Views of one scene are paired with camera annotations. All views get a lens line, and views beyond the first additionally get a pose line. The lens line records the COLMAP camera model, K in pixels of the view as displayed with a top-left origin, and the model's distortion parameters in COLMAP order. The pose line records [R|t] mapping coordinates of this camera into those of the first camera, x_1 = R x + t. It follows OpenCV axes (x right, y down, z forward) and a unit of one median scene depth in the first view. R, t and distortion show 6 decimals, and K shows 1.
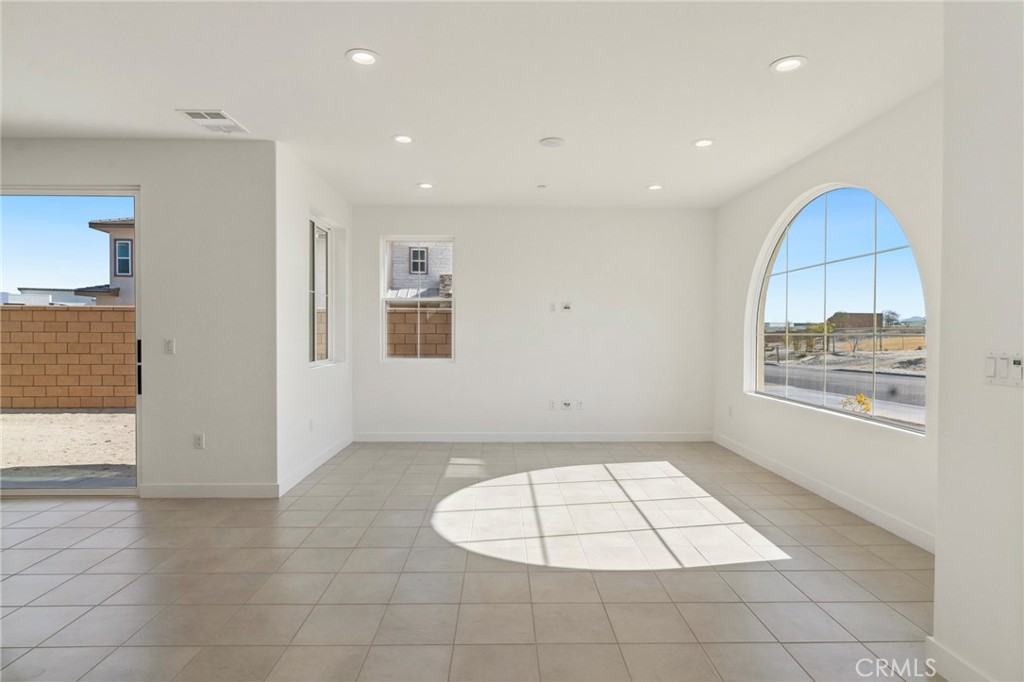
lens RADIAL K [[540.3, 0, 512.3], [0, 540.3, 346.1], [0, 0, 1]] dist [-0.005956, -0.003760]
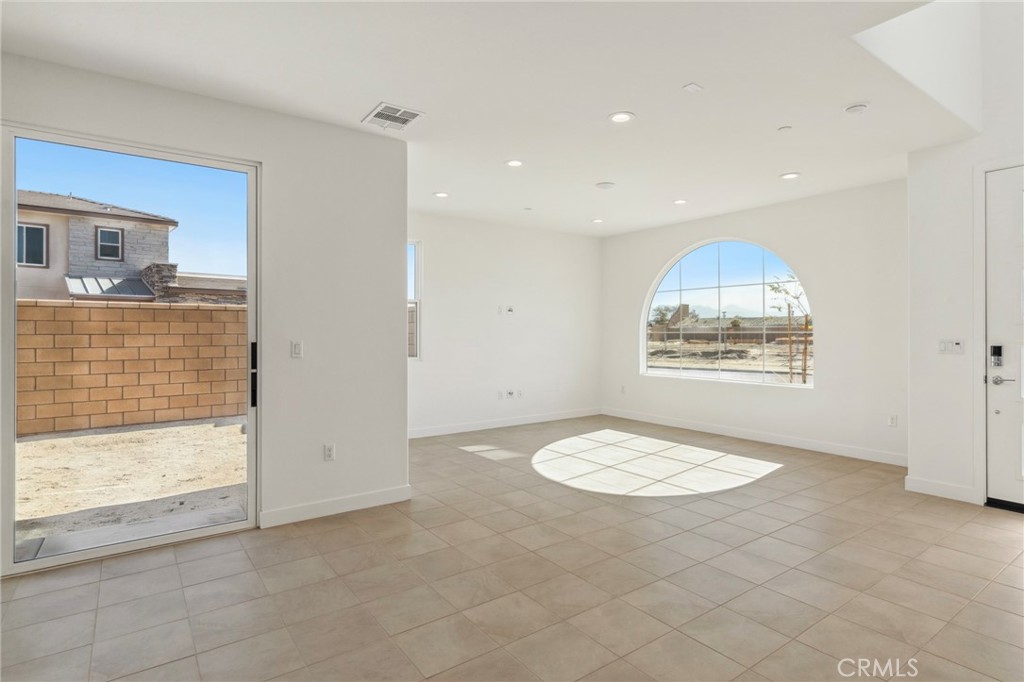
lens RADIAL K [[528.4, 0, 512.0], [0, 528.4, 333.3], [0, 0, 1]] dist [-0.004595, 0.001959]
pose [[0.821921, -0.006029, 0.569569, -0.643984], [0.018402, 0.999703, -0.015973, -0.004276], [-0.569304, 0.023609, 0.821788, 0.066000]]
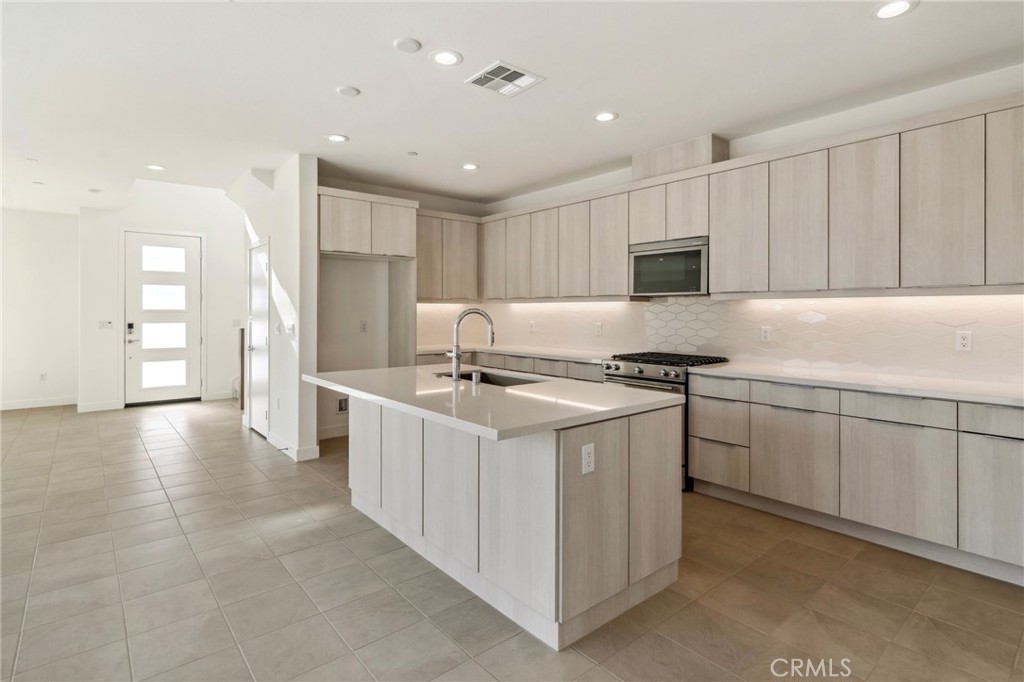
lens RADIAL K [[502.6, 0, 513.7], [0, 502.6, 317.4], [0, 0, 1]] dist [0.000107, 0.002239]
pose [[-0.625550, -0.011820, 0.780095, -1.347237], [0.017544, 0.999419, 0.029212, -0.022687], [-0.779987, 0.031960, -0.624979, 0.320077]]
